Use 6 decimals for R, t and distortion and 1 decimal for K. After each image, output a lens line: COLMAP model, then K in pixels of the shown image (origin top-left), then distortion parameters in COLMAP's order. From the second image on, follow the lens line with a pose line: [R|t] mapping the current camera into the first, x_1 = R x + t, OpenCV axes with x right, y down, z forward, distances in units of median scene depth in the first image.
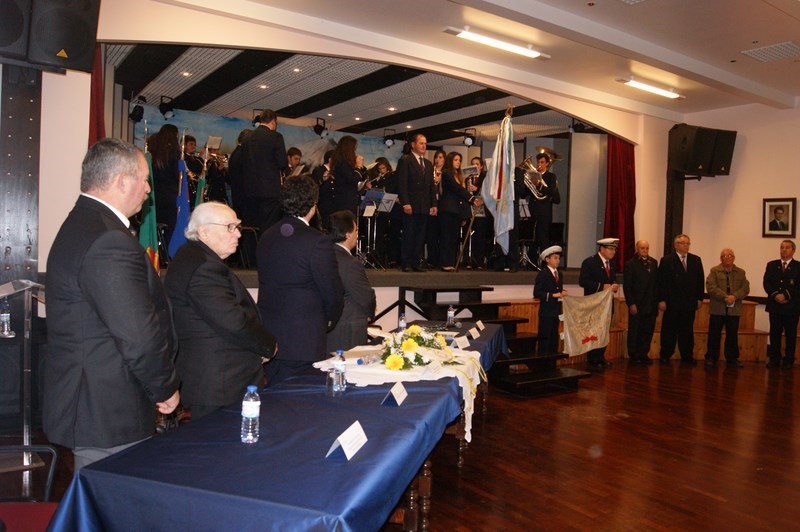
lens RADIAL K [[623.7, 0, 400.6], [0, 623.7, 266.5], [0, 0, 1]] dist [-0.069160, 0.002839]
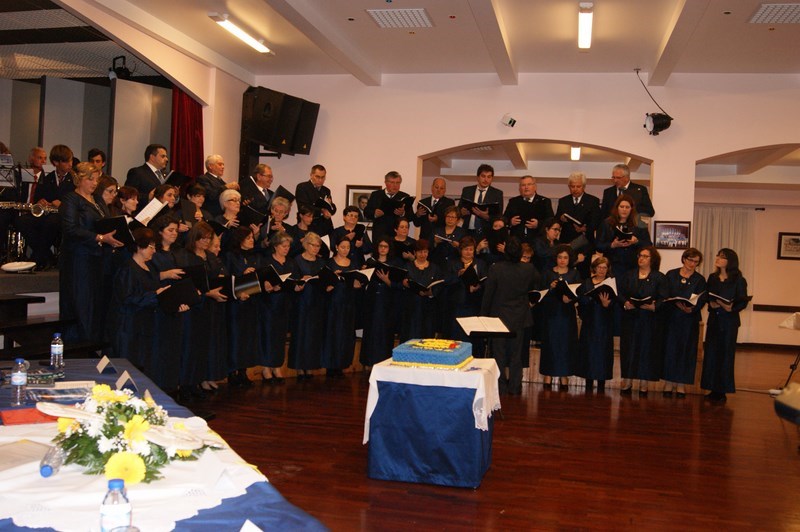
lens RADIAL K [[761.8, 0, 402.5], [0, 761.8, 262.7], [0, 0, 1]] dist [-0.058982, -0.000474]
pose [[0.735412, -0.003338, 0.677612, -0.091799], [0.000462, 0.999990, 0.004425, -0.004591], [-0.677620, -0.002941, 0.735407, 0.148622]]
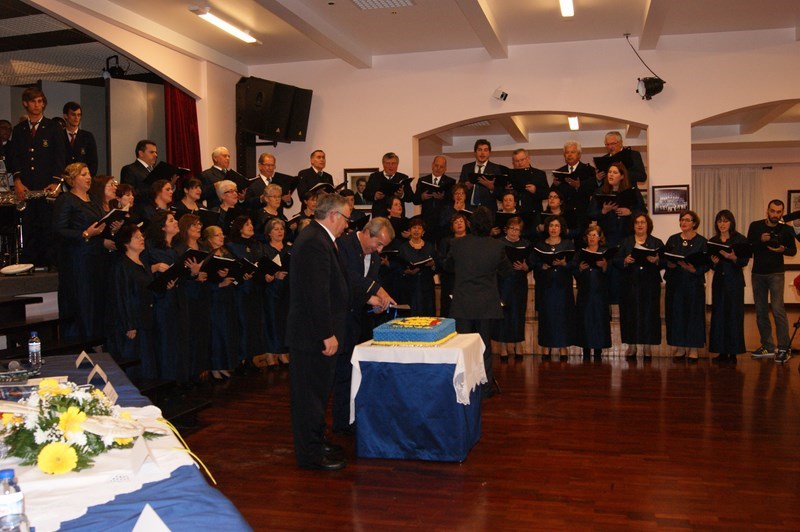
lens RADIAL K [[756.6, 0, 400.0], [0, 756.6, 266.0], [0, 0, 1]] dist [-0.060271, 0.002640]
pose [[0.756529, -0.066296, 0.650591, -0.066945], [0.058852, 0.997713, 0.033233, -0.003020], [-0.651307, 0.013147, 0.758700, 0.126219]]
